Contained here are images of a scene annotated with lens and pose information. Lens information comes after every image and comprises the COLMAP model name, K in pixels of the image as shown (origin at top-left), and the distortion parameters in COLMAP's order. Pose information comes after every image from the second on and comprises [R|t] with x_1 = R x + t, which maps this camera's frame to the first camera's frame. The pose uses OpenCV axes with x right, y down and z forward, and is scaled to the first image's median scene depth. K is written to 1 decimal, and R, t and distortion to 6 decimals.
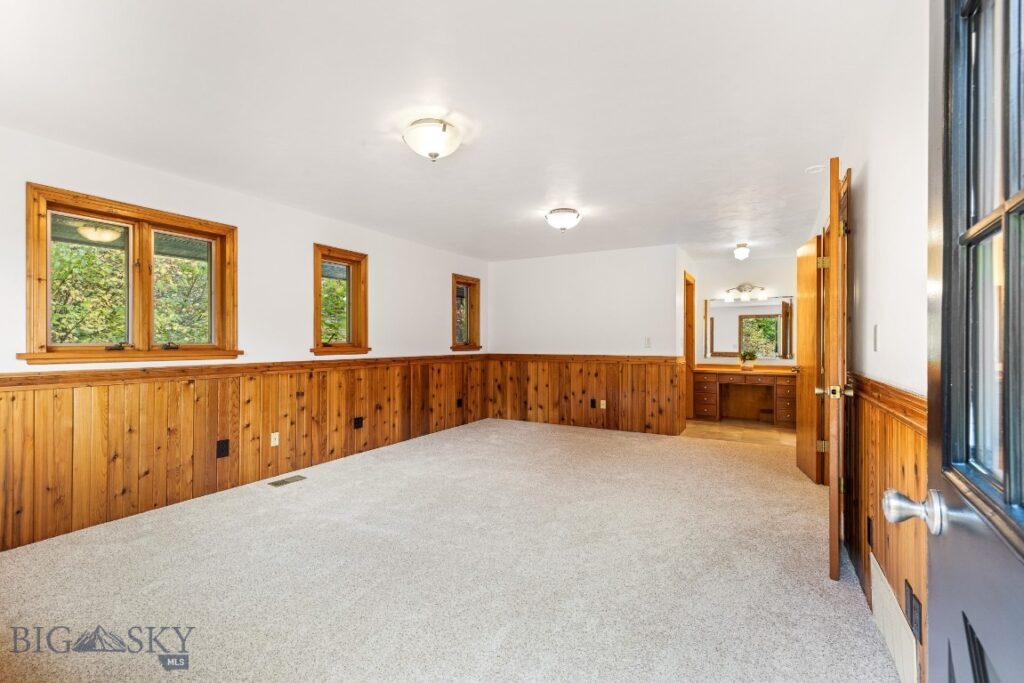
lens RADIAL K [[460.7, 0, 512.9], [0, 460.7, 342.1], [0, 0, 1]] dist [0.010965, -0.000365]
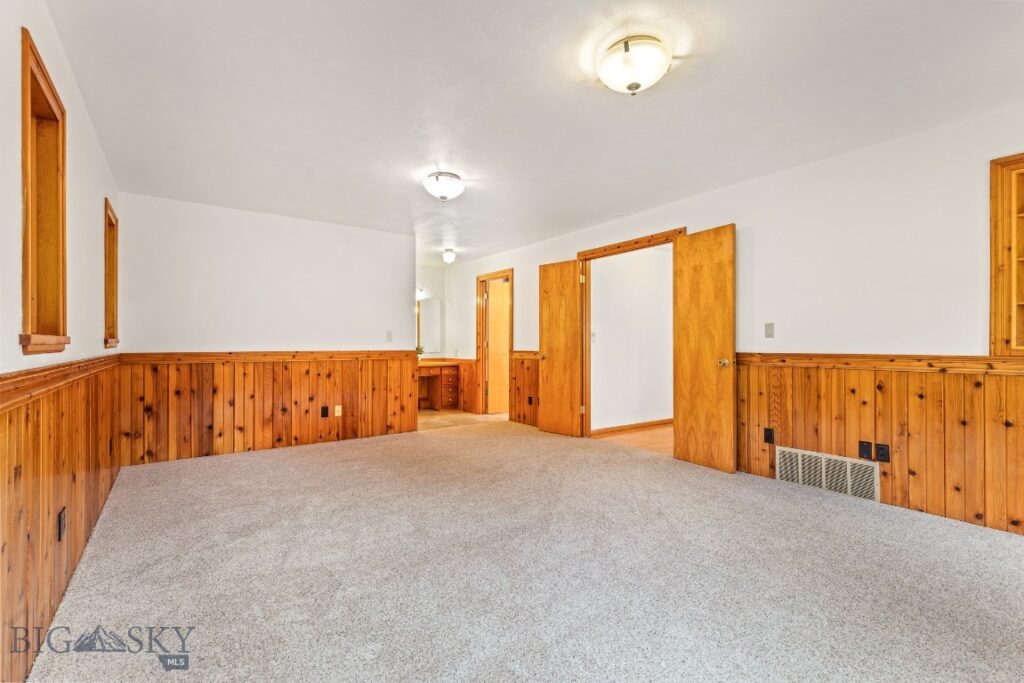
lens RADIAL K [[460.7, 0, 512.9], [0, 460.7, 342.1], [0, 0, 1]] dist [0.010965, -0.000365]
pose [[0.423389, 0.001402, 0.905947, -0.412424], [0.001011, 0.999997, -0.002019, 0.014270], [-0.905948, 0.001771, 0.423386, 0.364286]]
